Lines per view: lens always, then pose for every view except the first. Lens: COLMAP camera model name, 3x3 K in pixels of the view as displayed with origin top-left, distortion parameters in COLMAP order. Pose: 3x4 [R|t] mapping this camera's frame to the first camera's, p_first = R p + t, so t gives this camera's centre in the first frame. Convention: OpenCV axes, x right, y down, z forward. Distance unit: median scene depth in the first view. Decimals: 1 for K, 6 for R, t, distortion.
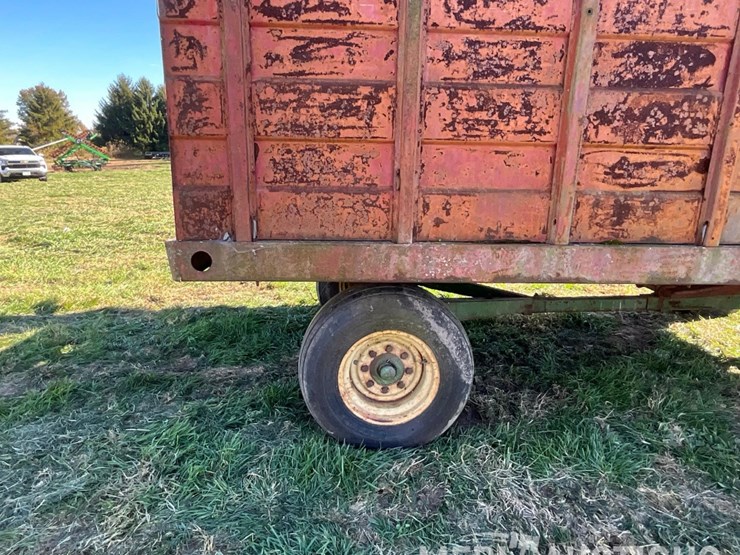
lens RADIAL K [[502.4, 0, 369.1], [0, 502.4, 279.4], [0, 0, 1]] dist [0.009153, -0.018604]
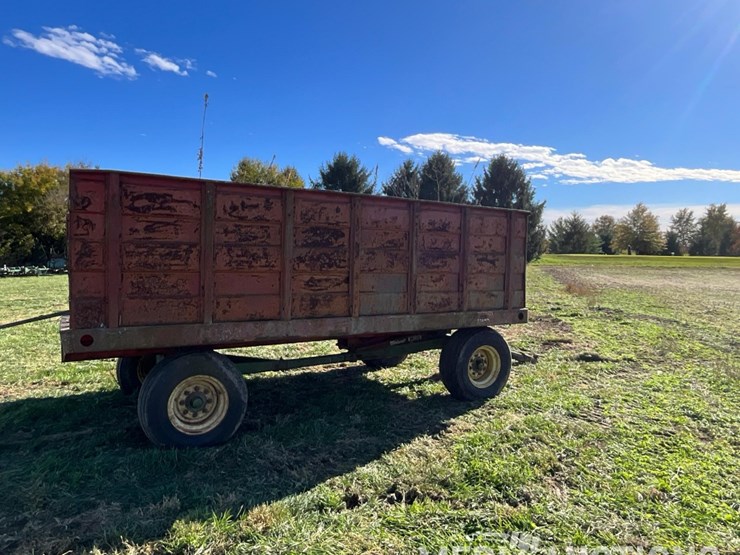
lens RADIAL K [[503.6, 0, 369.9], [0, 503.6, 278.8], [0, 0, 1]] dist [-0.005752, 0.000184]
pose [[0.882766, -0.018366, 0.469454, -0.279296], [0.114757, 0.977398, -0.177552, 0.171986], [-0.455582, 0.210610, 0.864921, -0.962189]]
